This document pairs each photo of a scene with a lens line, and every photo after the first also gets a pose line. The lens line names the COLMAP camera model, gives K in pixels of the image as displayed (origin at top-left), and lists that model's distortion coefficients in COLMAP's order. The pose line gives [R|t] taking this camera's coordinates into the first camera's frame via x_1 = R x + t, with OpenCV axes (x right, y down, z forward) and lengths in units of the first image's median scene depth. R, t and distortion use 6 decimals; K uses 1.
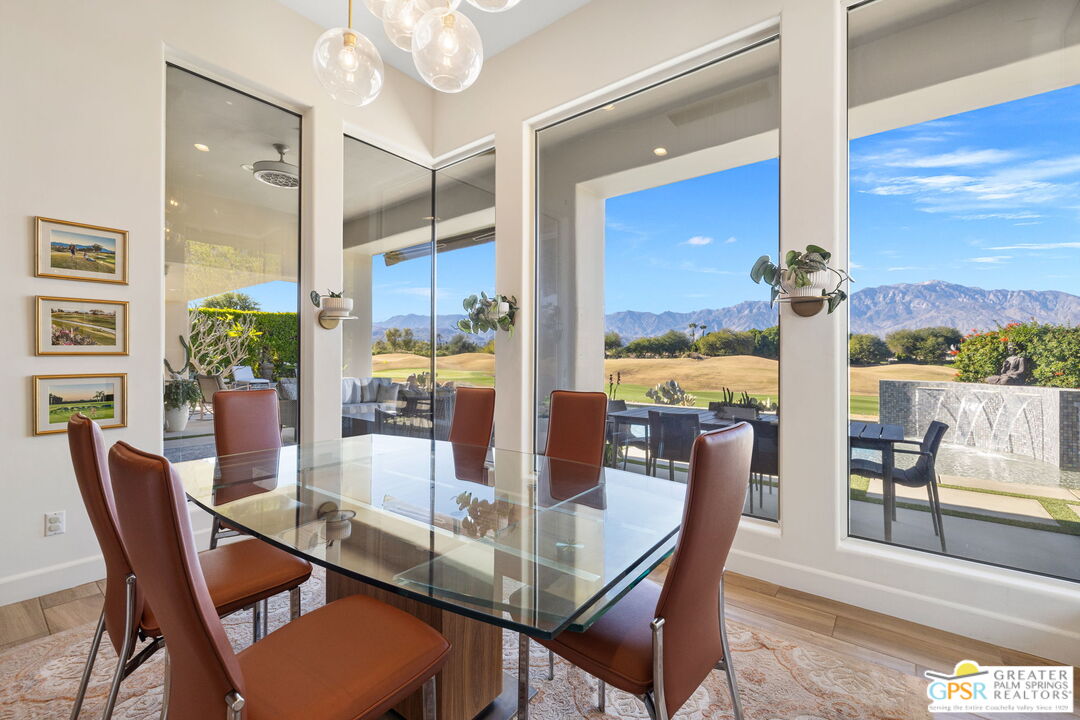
lens RADIAL K [[456.1, 0, 545.4], [0, 456.1, 371.0], [0, 0, 1]] dist [0.000413, -0.001077]
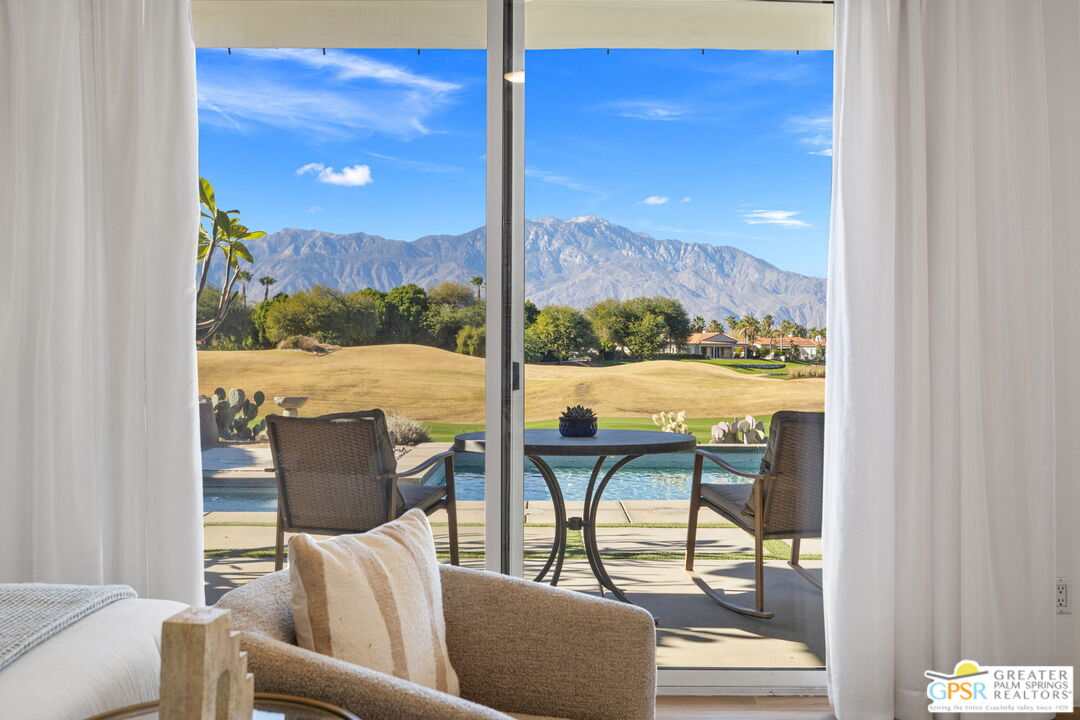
lens RADIAL K [[1038.6, 0, 539.1], [0, 1038.6, 358.6], [0, 0, 1]] dist [-0.002478, 0.000000]
pose [[0.797836, -0.002797, 0.602868, -0.170335], [0.015002, 0.999772, -0.015215, -0.001113], [-0.602688, 0.021183, 0.797696, 0.105263]]
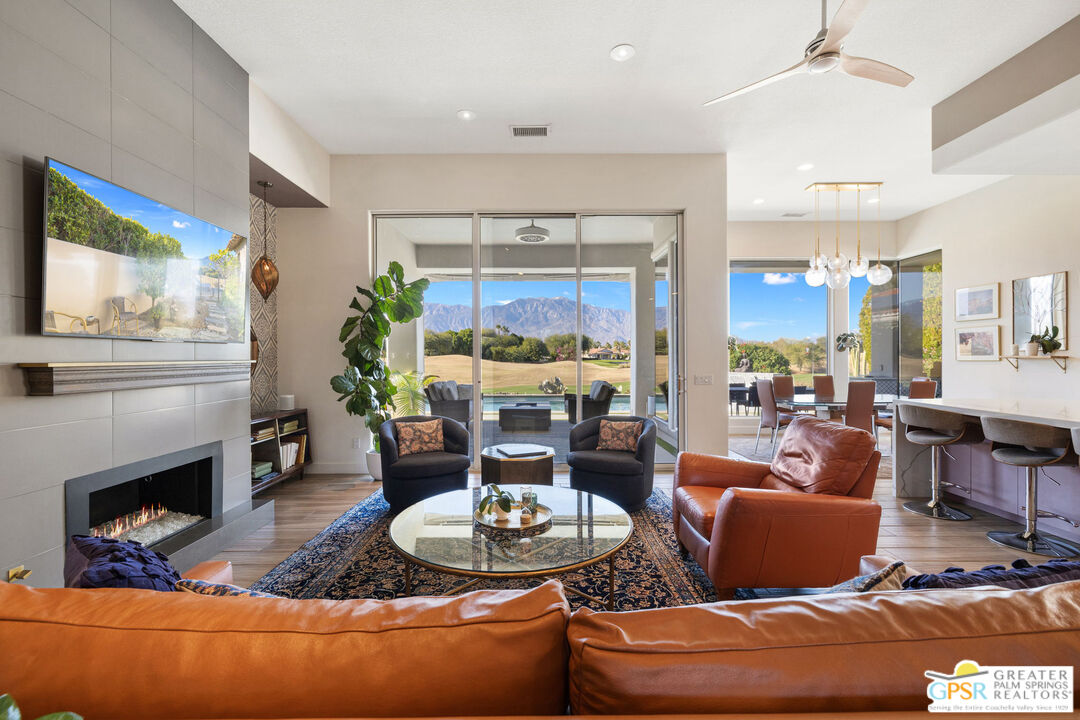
lens RADIAL K [[456.1, 0, 542.6], [0, 456.1, 361.0], [0, 0, 1]] dist [0.000413, -0.001077]
pose [[0.790099, -0.010063, 0.612897, -0.137284], [0.021900, 0.999690, -0.011819, -0.002258], [-0.612588, 0.022761, 0.790074, -0.014879]]
